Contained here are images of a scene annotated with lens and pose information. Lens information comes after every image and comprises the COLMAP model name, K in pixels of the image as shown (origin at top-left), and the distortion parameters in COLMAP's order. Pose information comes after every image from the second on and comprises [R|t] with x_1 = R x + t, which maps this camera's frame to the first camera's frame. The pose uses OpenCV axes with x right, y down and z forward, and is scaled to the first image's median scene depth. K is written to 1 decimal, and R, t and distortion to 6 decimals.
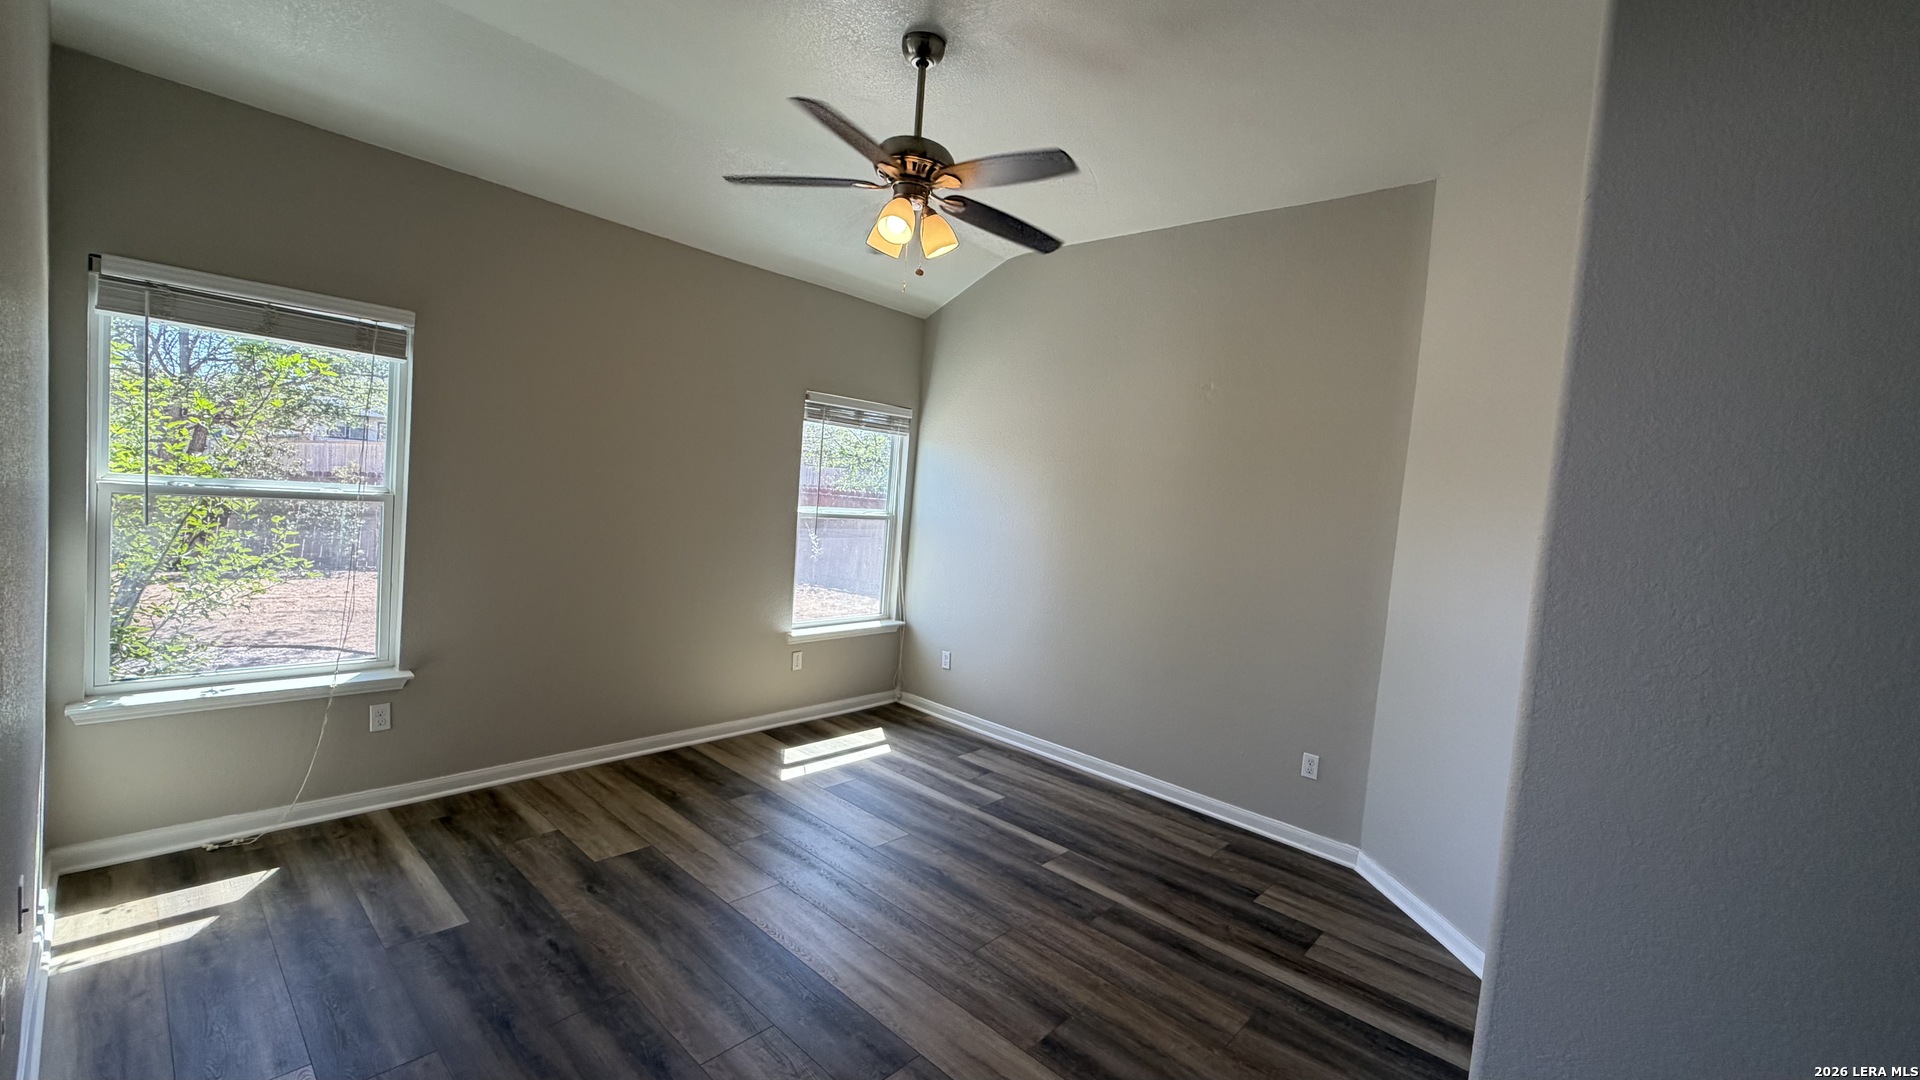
lens RADIAL K [[771.6, 0, 959.8], [0, 771.6, 539.6], [0, 0, 1]] dist [0.000064, -0.000027]
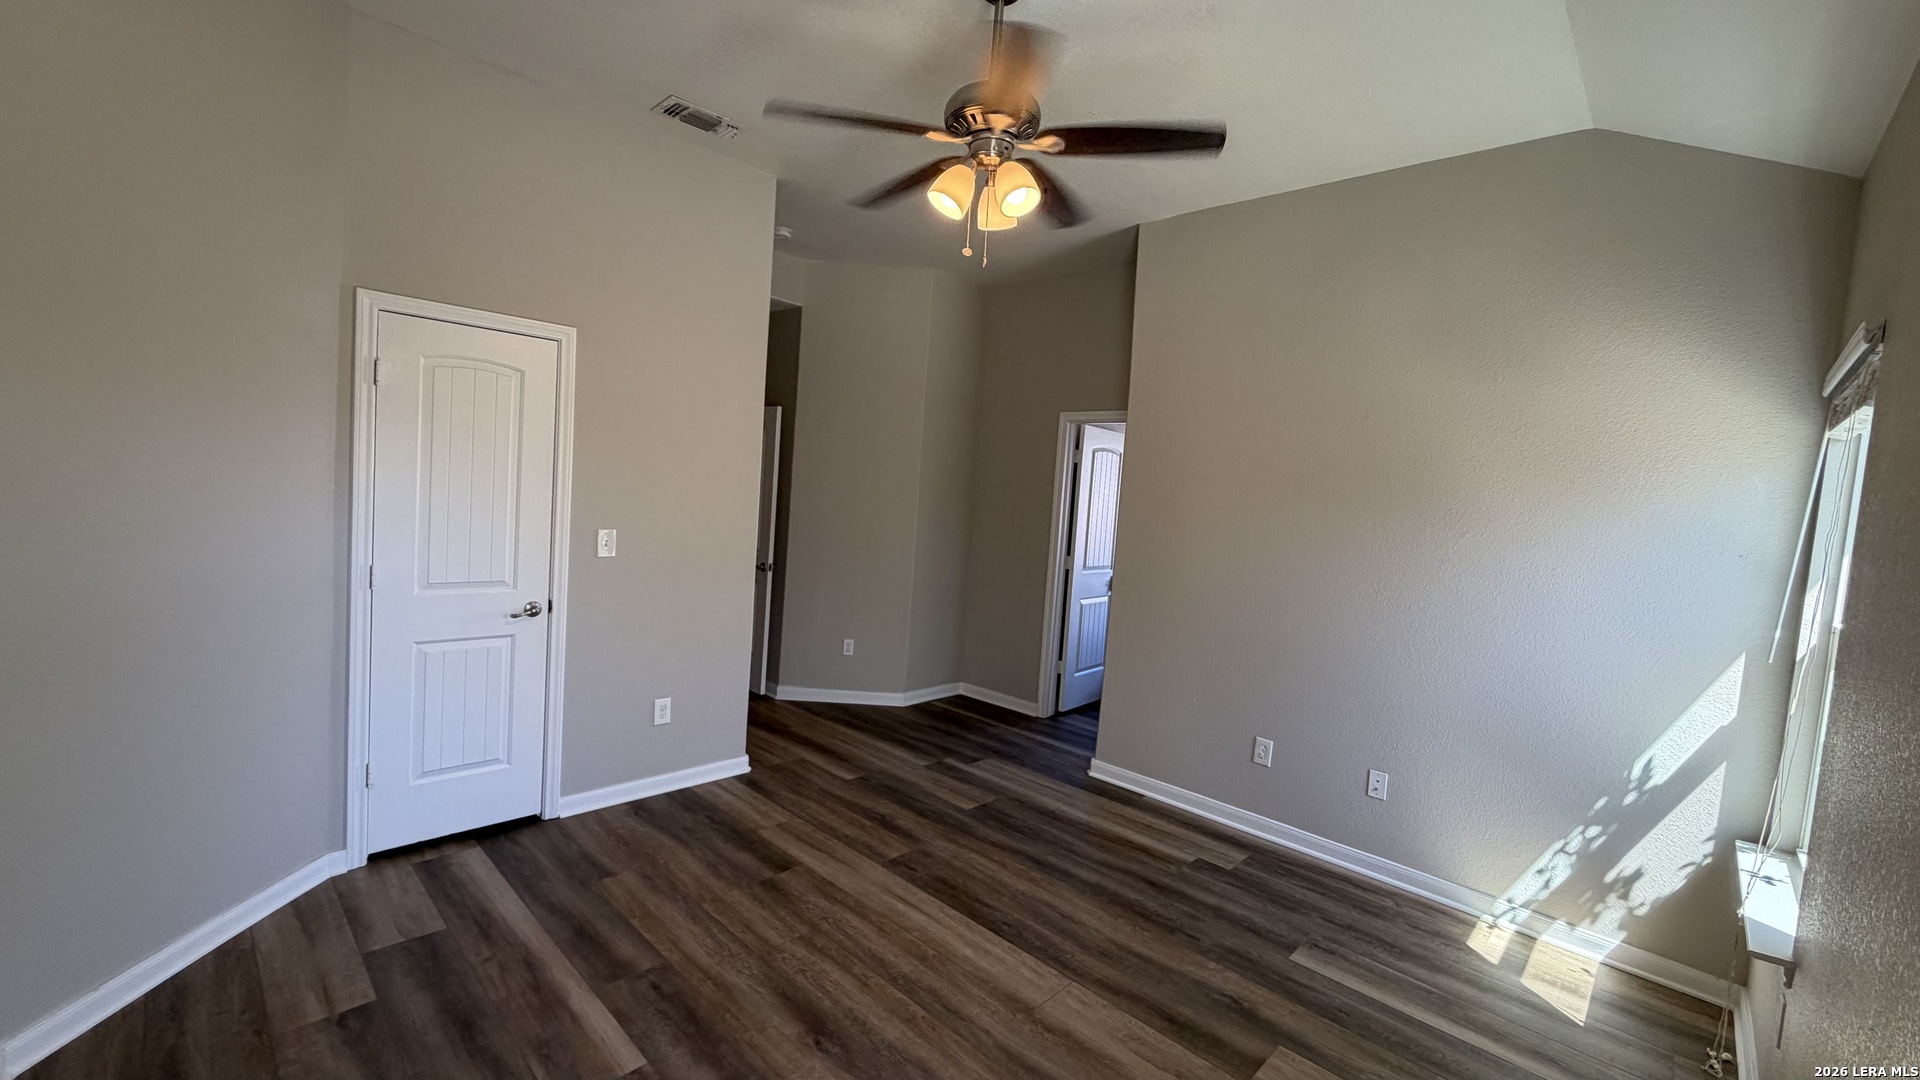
lens RADIAL K [[771.6, 0, 954.7], [0, 771.6, 542.8], [0, 0, 1]] dist [0.000064, -0.000027]
pose [[-0.987781, -0.153397, 0.027548, -0.112886], [-0.148490, 0.979990, 0.132554, -0.131627], [-0.047330, 0.126843, -0.990793, 1.882461]]
